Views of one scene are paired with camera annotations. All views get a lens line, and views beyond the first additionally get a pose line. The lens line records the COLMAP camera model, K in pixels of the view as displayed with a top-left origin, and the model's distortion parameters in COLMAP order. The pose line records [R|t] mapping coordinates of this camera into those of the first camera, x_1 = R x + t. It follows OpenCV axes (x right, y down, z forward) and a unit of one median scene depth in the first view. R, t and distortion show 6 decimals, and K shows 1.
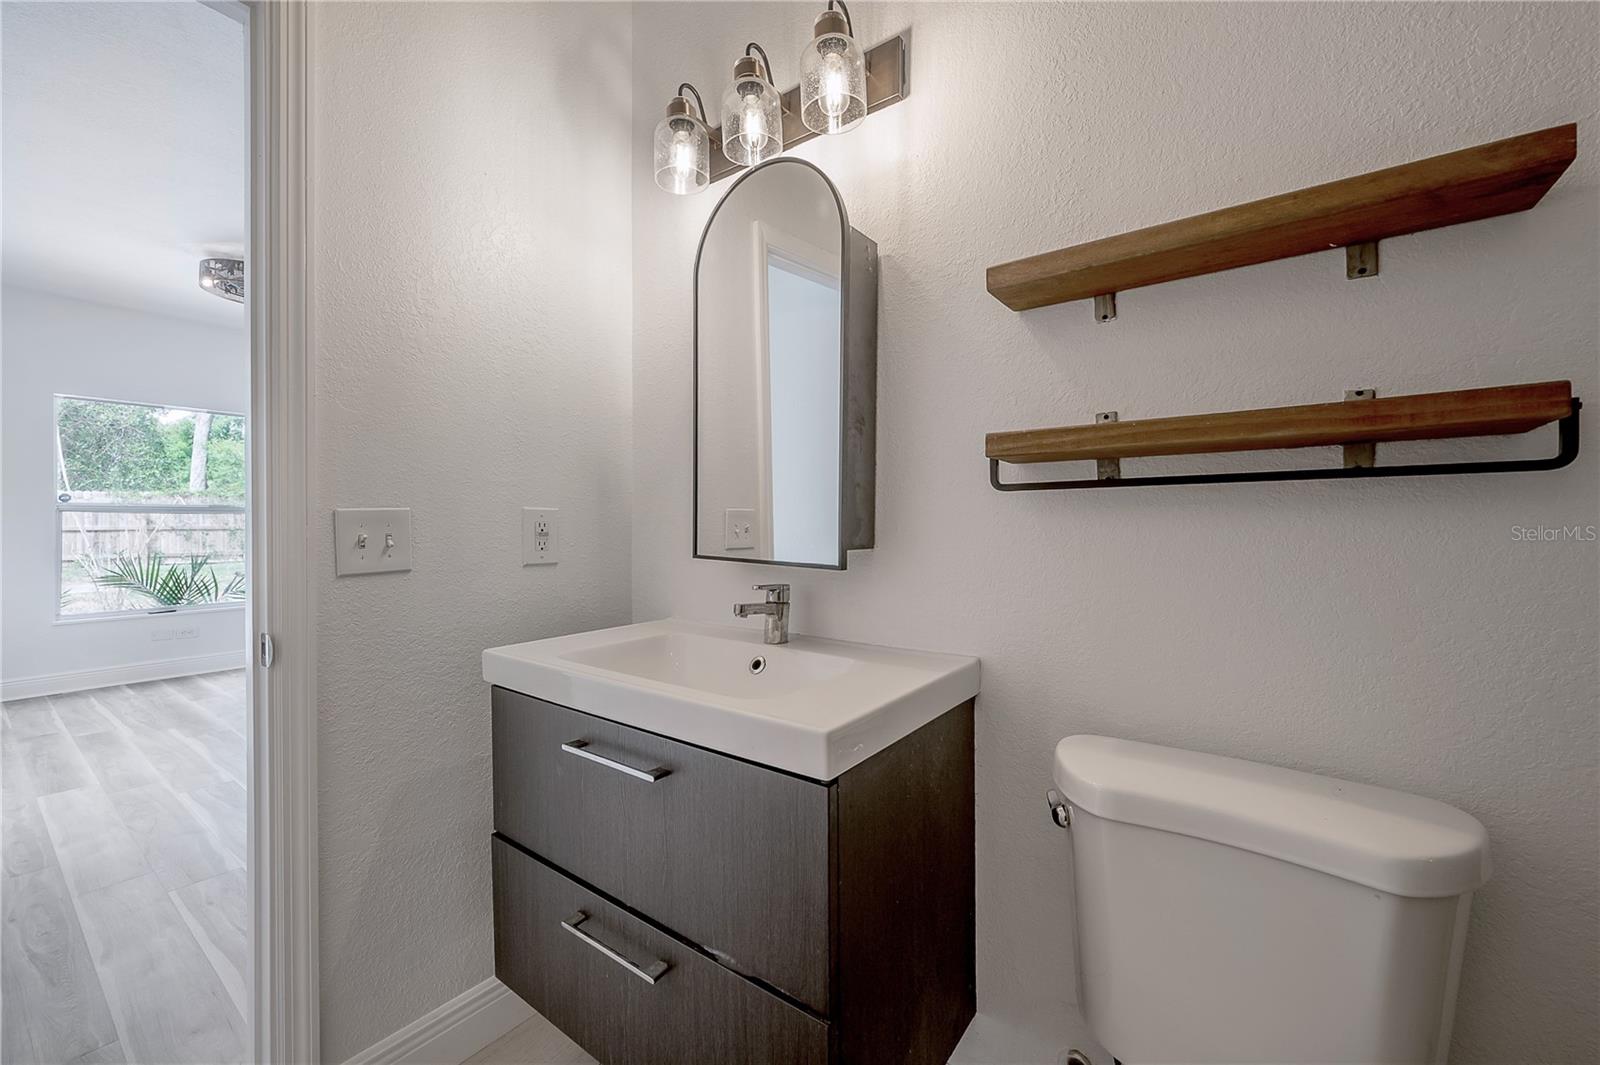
lens RADIAL K [[637.3, 0, 807.6], [0, 637.3, 524.7], [0, 0, 1]] dist [0.000074, 0.000228]
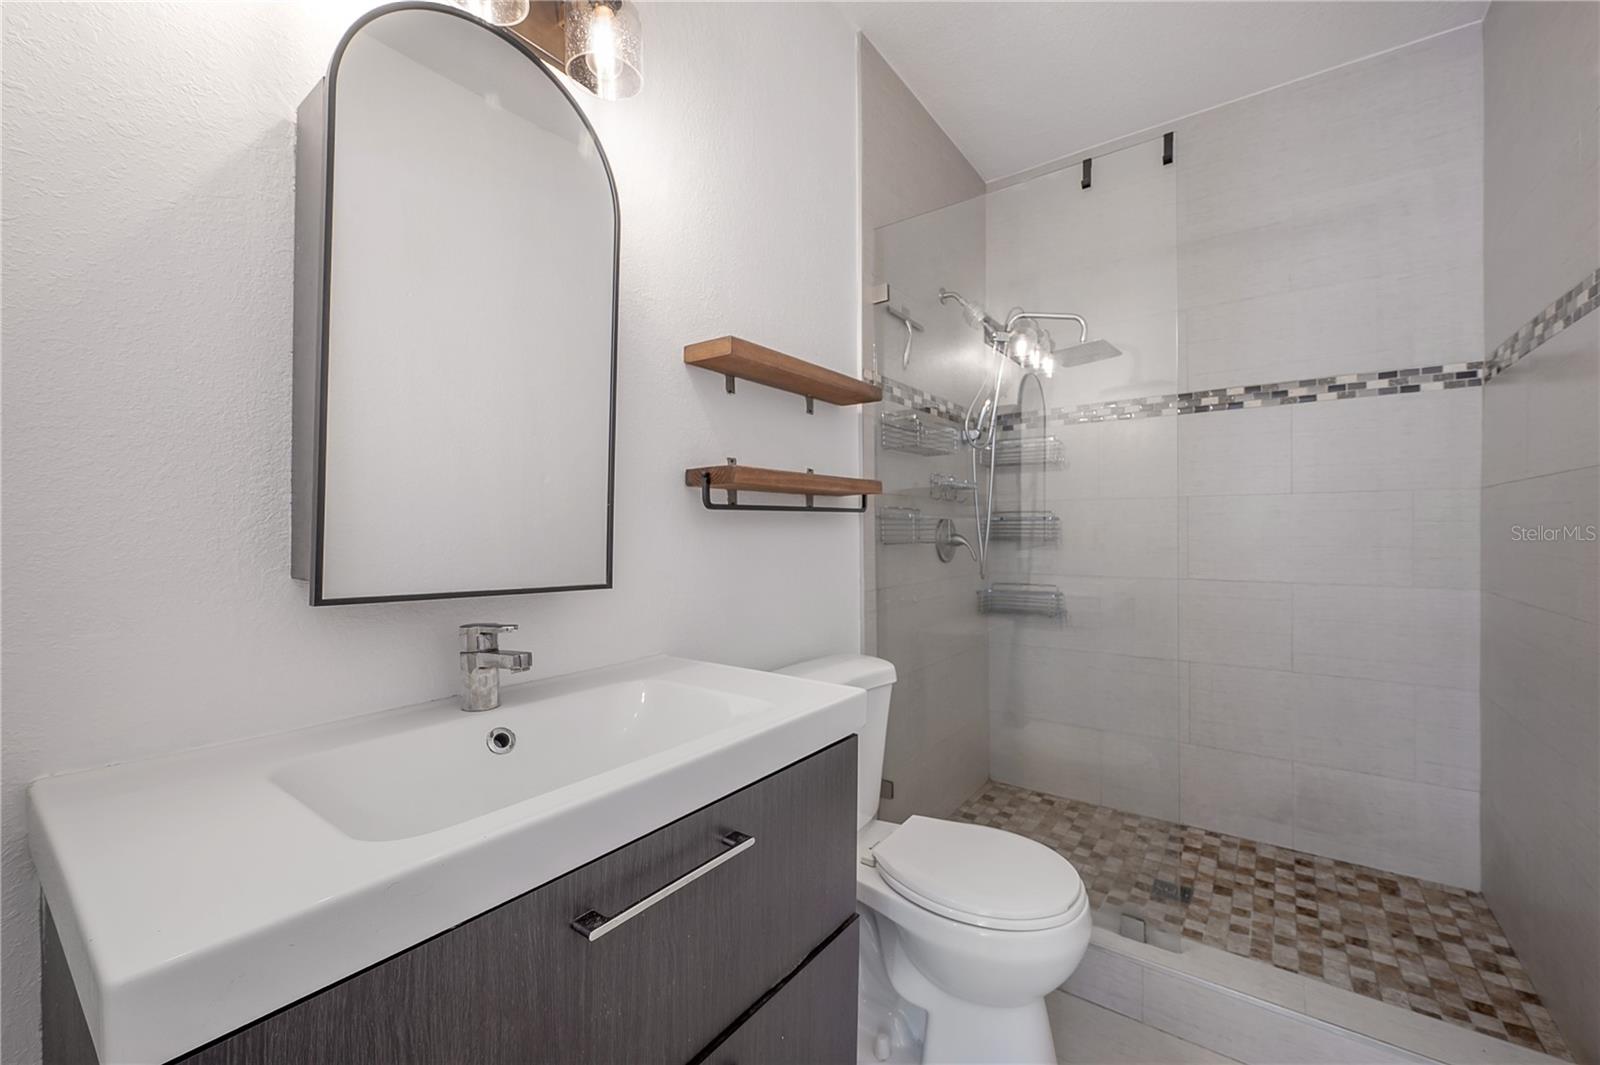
lens RADIAL K [[637.3, 0, 803.3], [0, 637.3, 534.2], [0, 0, 1]] dist [0.000074, 0.000228]
pose [[0.007514, -0.003792, 0.999965, -1.193064], [0.011419, 0.999928, 0.003706, -0.008197], [-0.999907, 0.011391, 0.007556, 1.006426]]
